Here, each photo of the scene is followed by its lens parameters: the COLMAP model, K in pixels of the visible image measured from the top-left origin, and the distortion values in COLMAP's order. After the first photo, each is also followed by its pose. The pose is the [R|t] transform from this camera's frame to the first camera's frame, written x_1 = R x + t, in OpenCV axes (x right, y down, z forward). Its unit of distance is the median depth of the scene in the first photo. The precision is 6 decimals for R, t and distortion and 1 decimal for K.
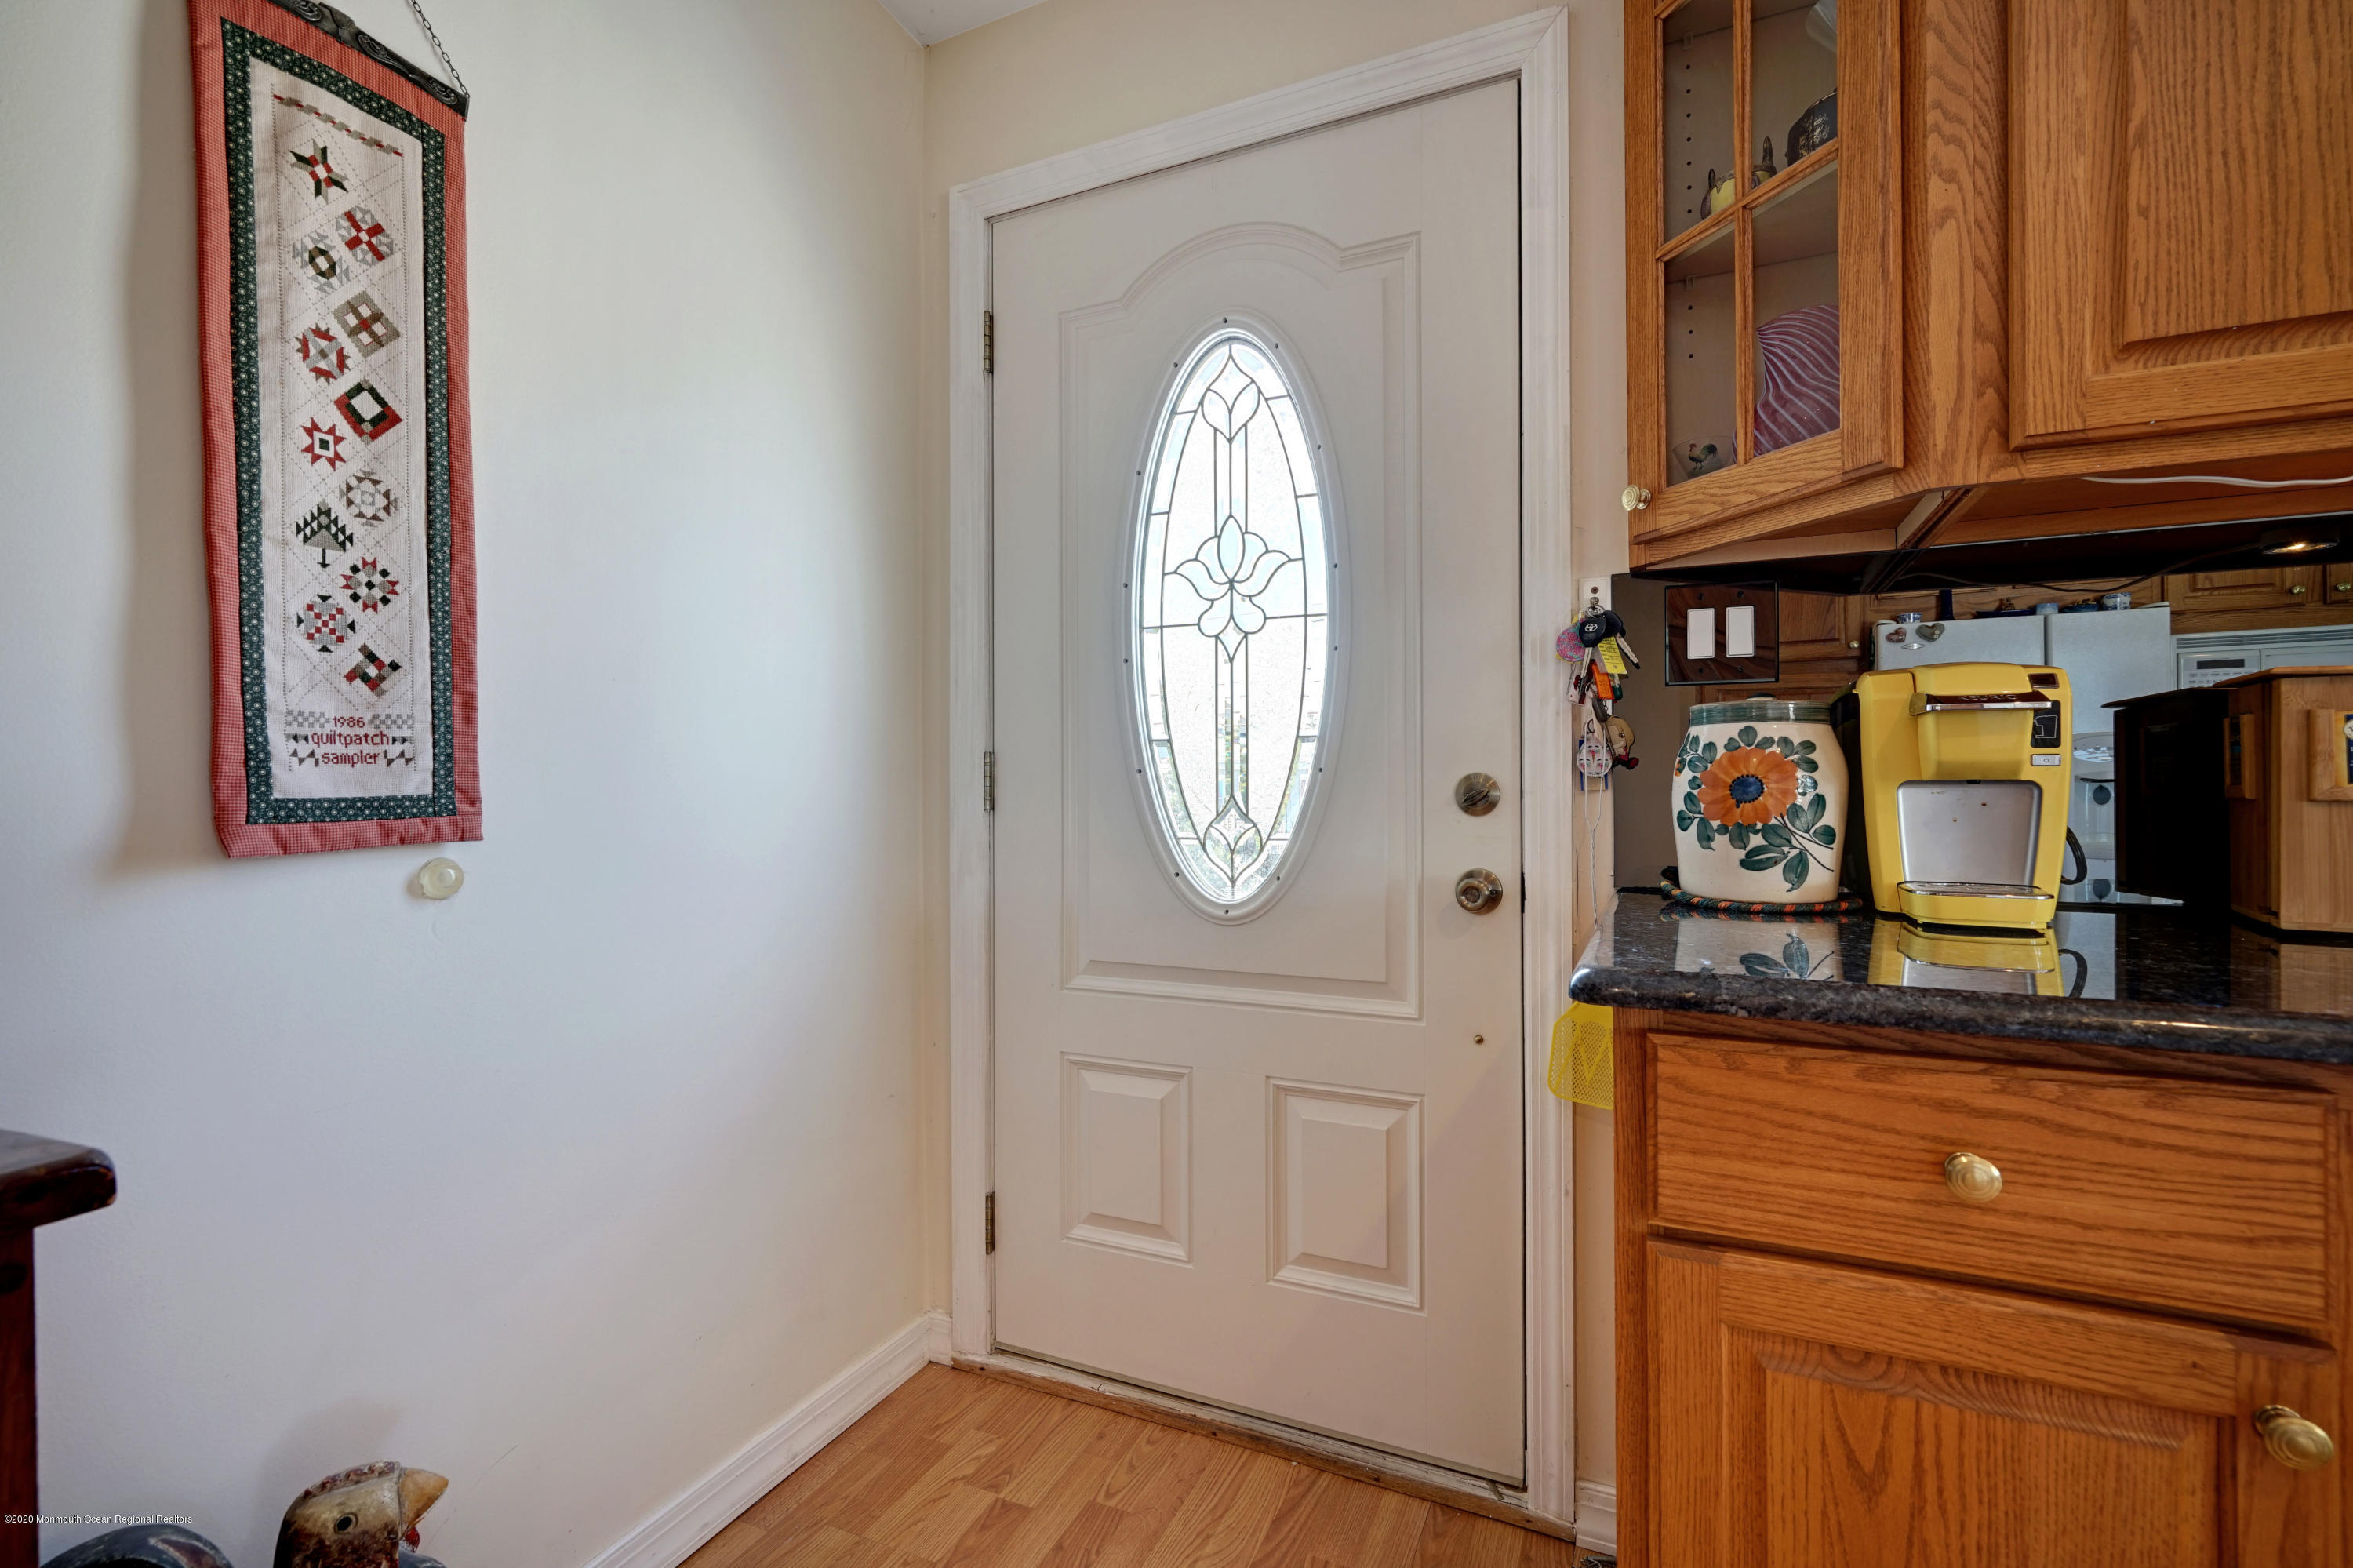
lens RADIAL K [[1057.2, 0, 1178.0], [0, 1057.2, 783.2], [0, 0, 1]] dist [-0.005199, 0.002939]
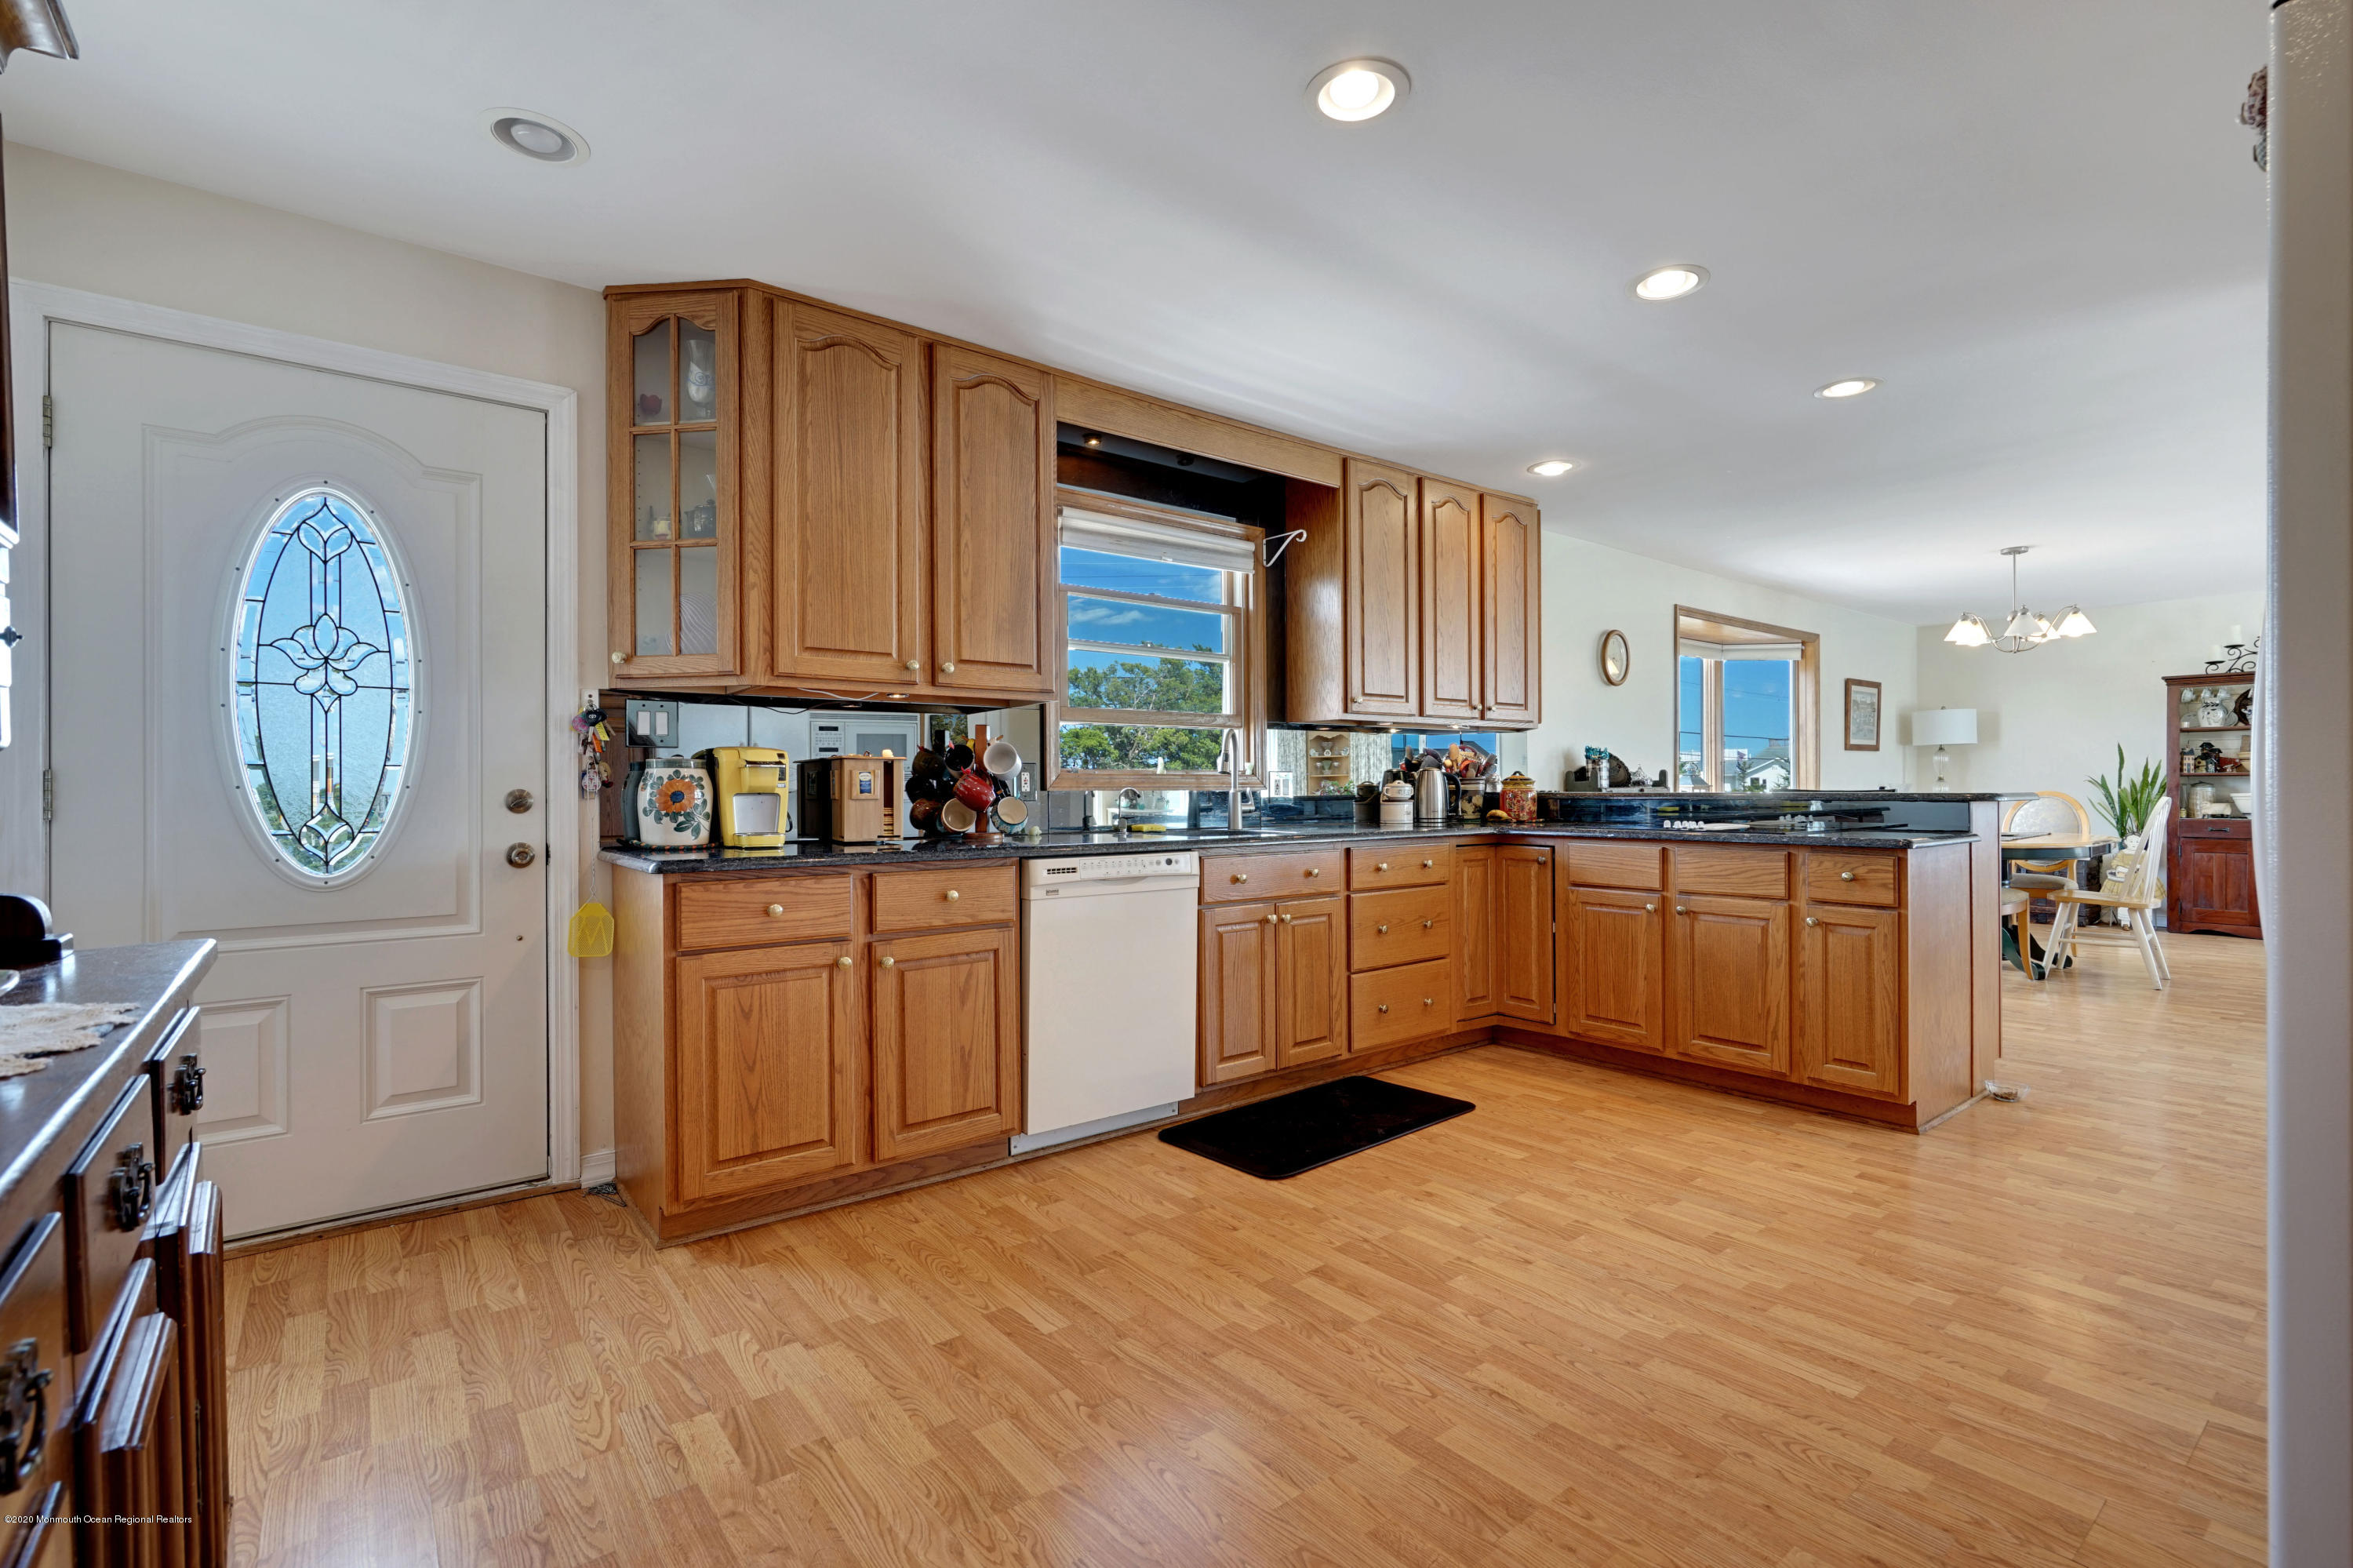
lens RADIAL K [[1057.2, 0, 1178.0], [0, 1057.2, 783.2], [0, 0, 1]] dist [-0.005199, 0.002939]
pose [[0.454209, 0.007069, 0.890867, -1.028684], [0.004480, 0.999938, -0.010219, 0.004027], [-0.890884, 0.008633, 0.454149, -1.034941]]
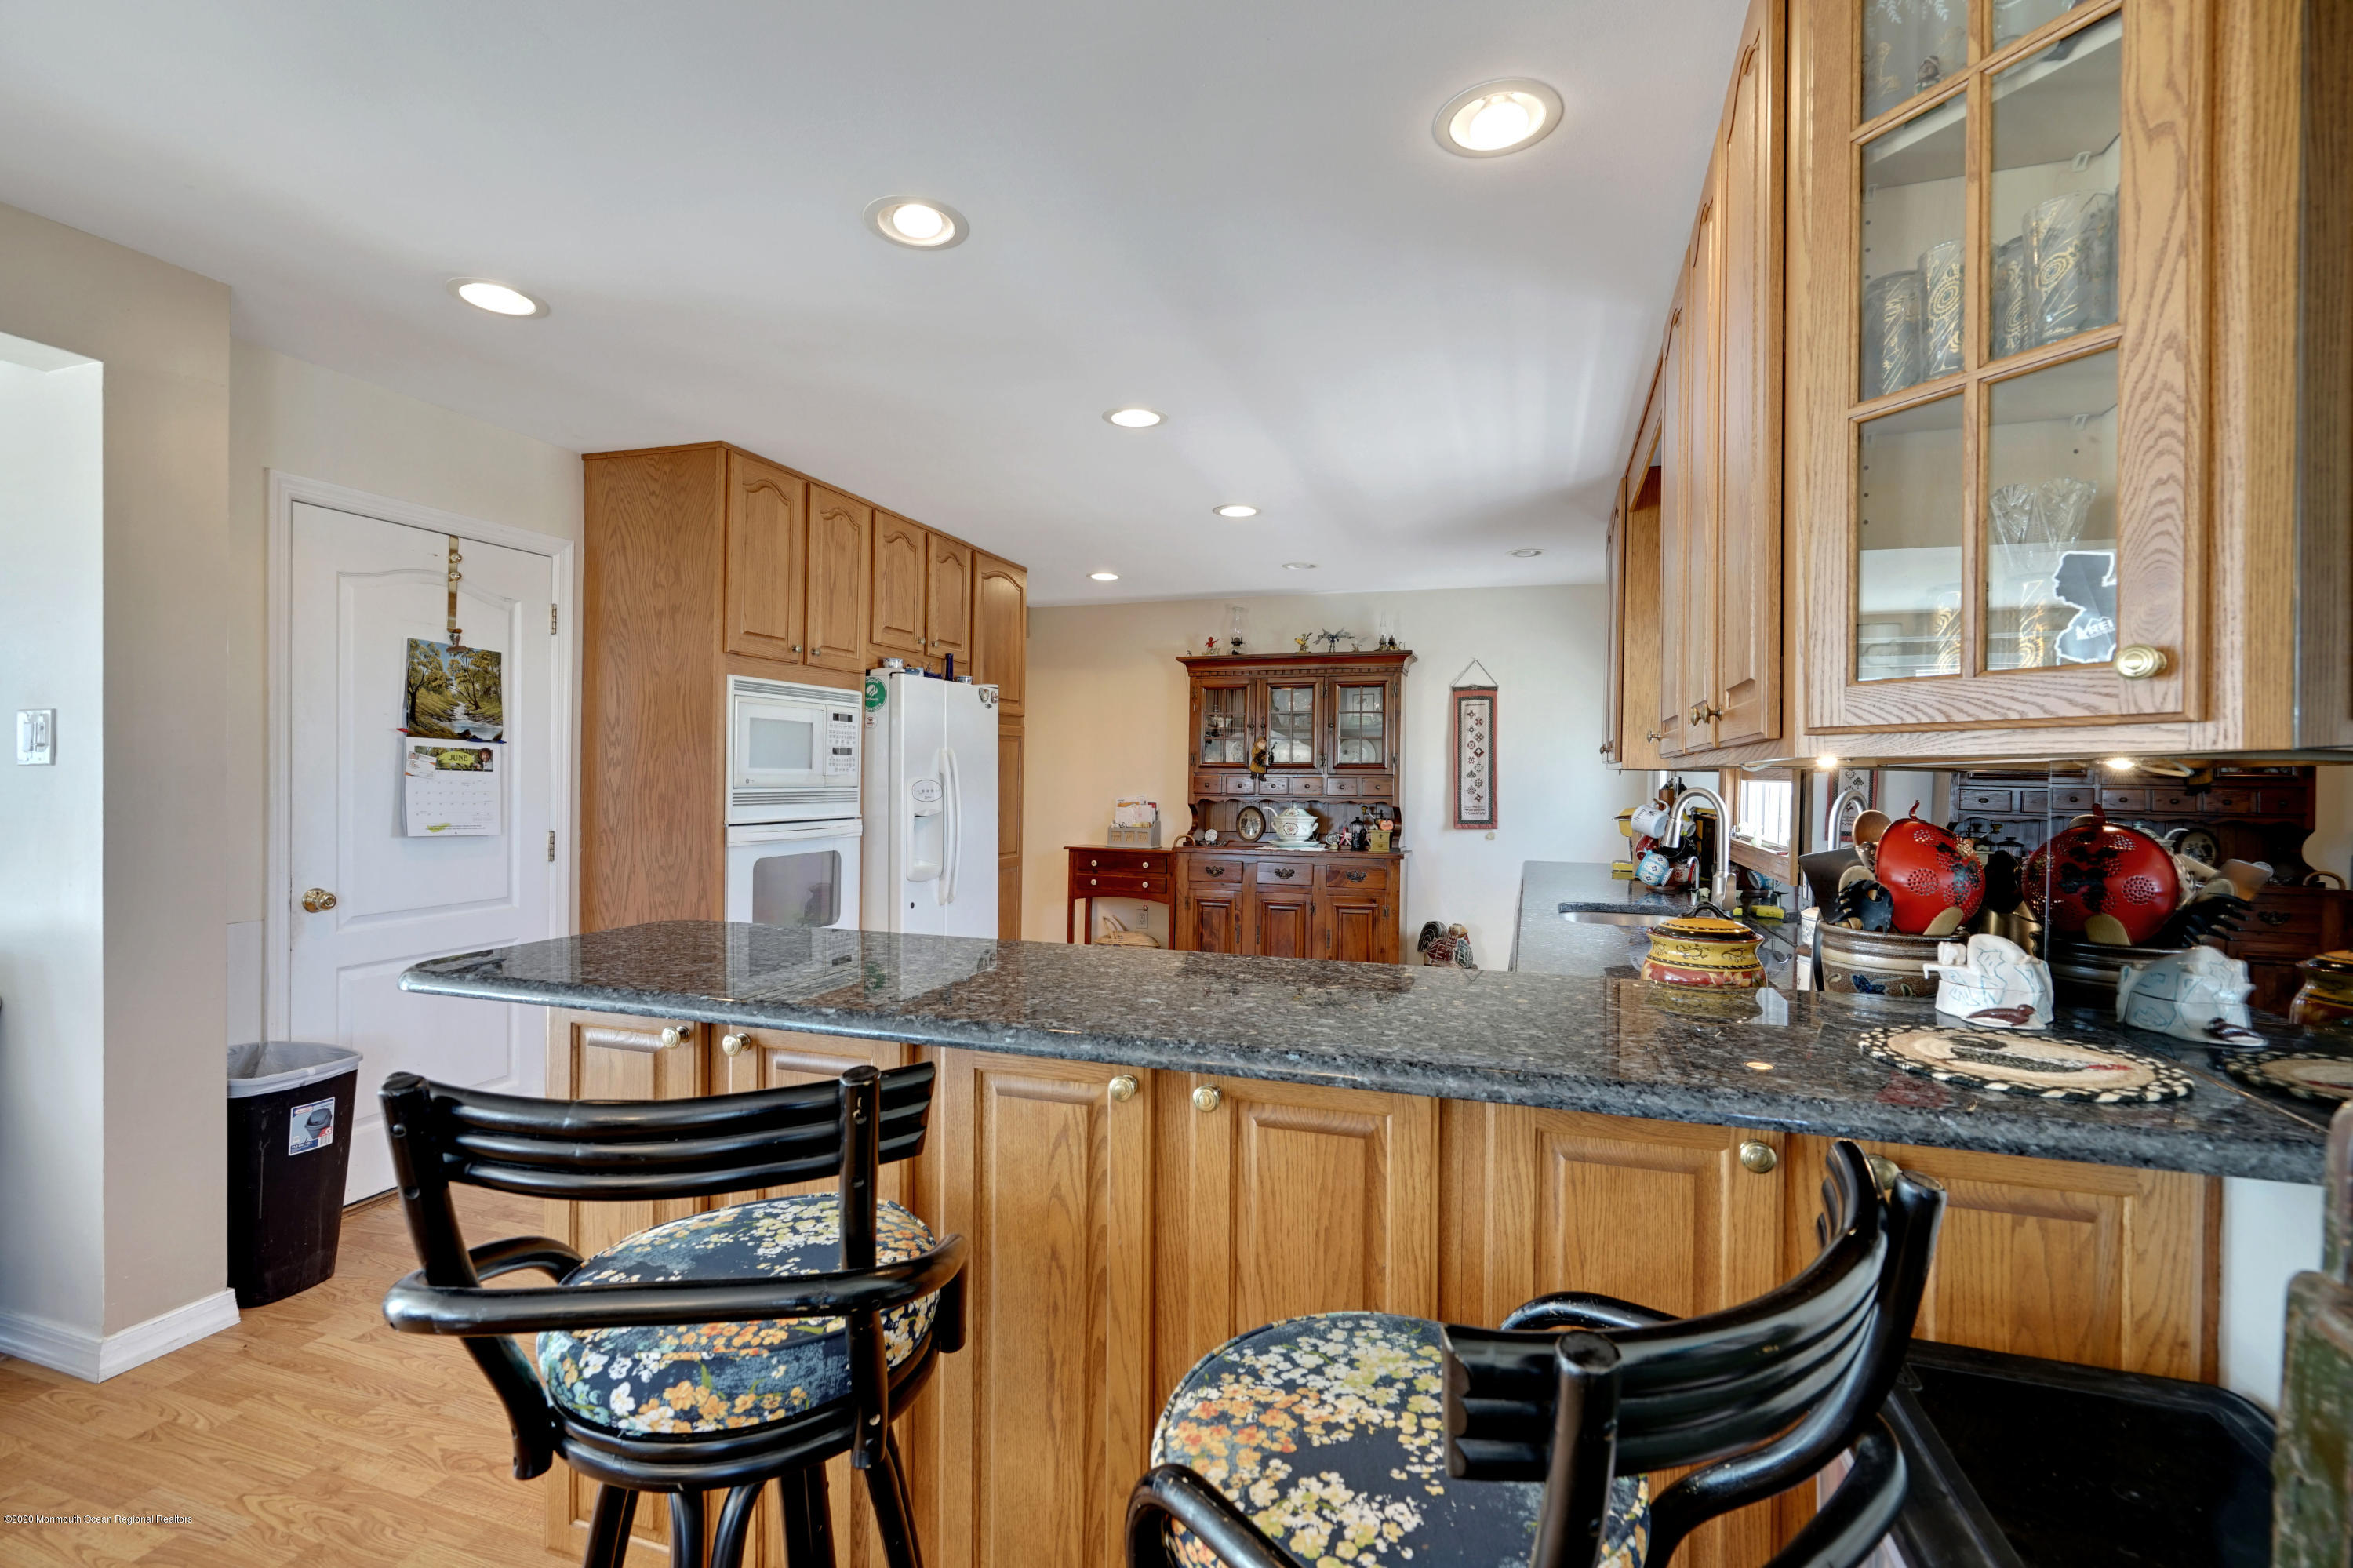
lens RADIAL K [[1057.2, 0, 1178.0], [0, 1057.2, 783.2], [0, 0, 1]] dist [-0.005199, 0.002939]
pose [[0.109784, 0.016307, -0.993822, 4.305606], [-0.011102, 0.999823, 0.015179, -0.232086], [0.993893, 0.009367, 0.109945, -1.129310]]
